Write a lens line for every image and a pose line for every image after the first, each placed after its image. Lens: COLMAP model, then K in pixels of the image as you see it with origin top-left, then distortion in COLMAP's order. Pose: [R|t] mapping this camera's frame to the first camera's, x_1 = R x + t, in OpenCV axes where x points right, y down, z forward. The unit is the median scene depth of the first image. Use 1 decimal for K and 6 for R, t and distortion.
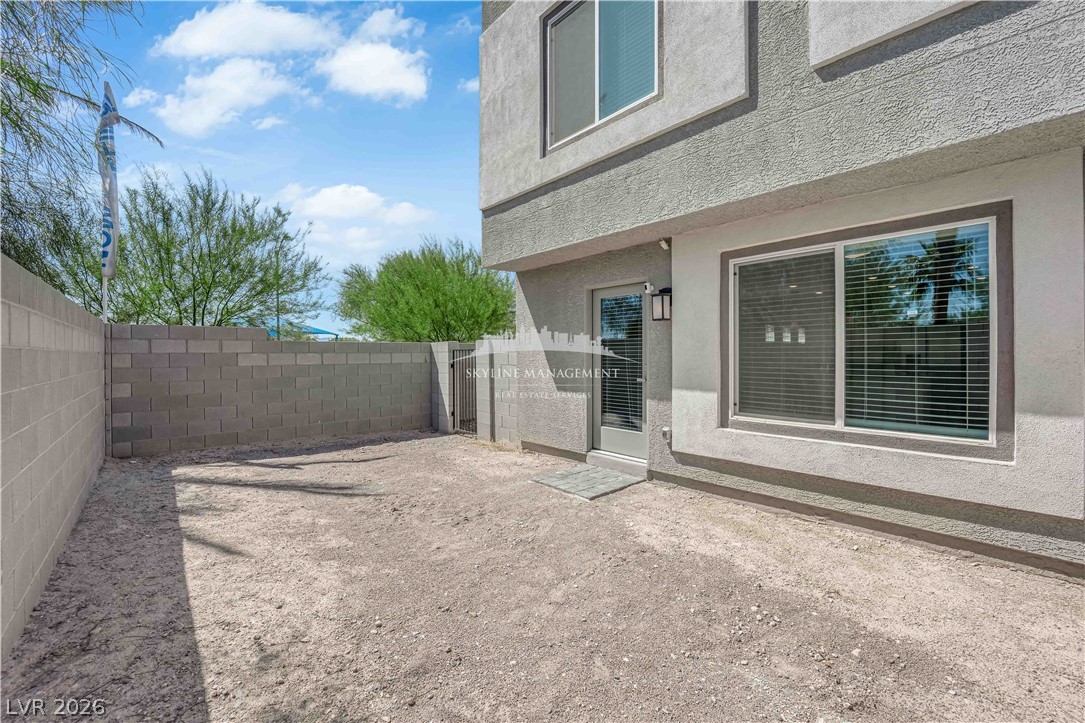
lens RADIAL K [[445.2, 0, 550.8], [0, 445.2, 357.7], [0, 0, 1]] dist [-0.004111, -0.000777]
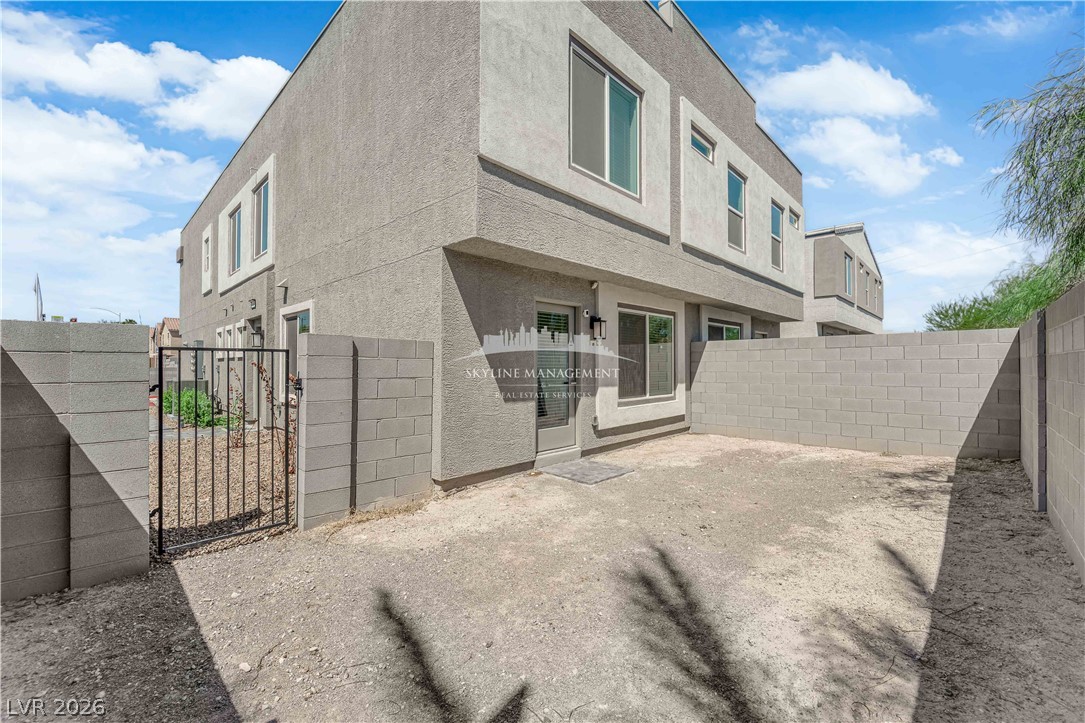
lens RADIAL K [[445.2, 0, 543.2], [0, 445.2, 362.1], [0, 0, 1]] dist [-0.004111, -0.000777]
pose [[-0.065324, 0.010249, 0.997811, -1.335740], [0.006063, 0.999933, -0.009874, 0.003058], [-0.997846, 0.005405, -0.065382, 1.474187]]
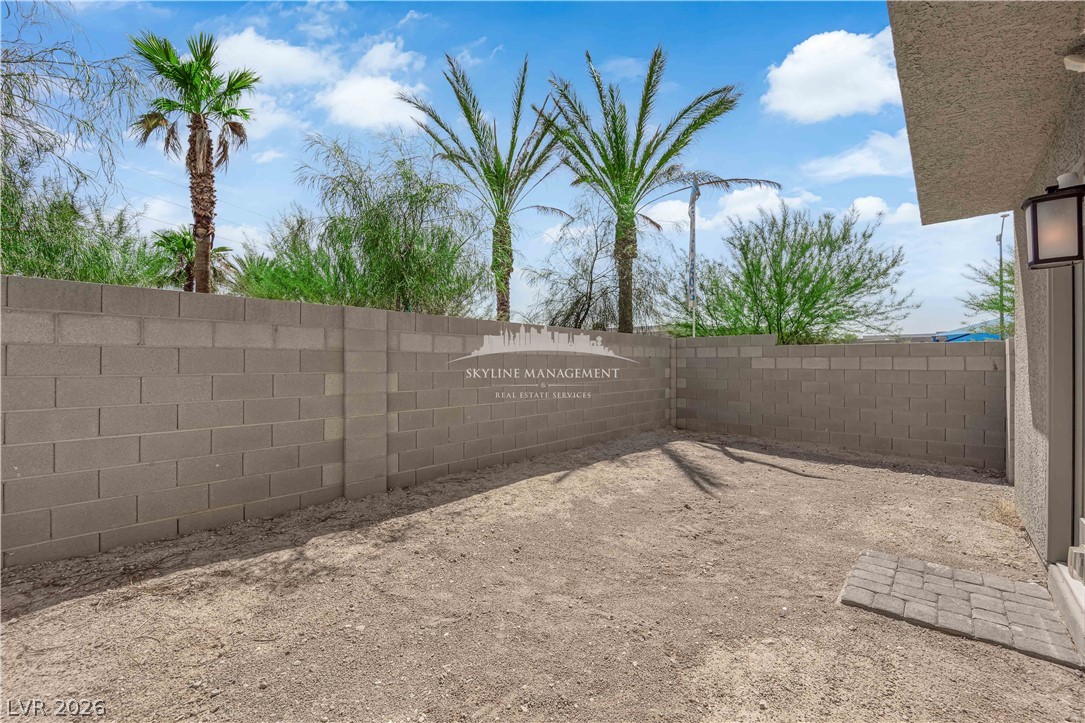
lens RADIAL K [[445.2, 0, 551.7], [0, 445.2, 360.2], [0, 0, 1]] dist [-0.004111, -0.000777]
pose [[0.114415, -0.000379, -0.993433, 0.675870], [-0.009641, 0.999952, -0.001492, 0.006967], [0.993386, 0.009749, 0.114406, 0.598656]]
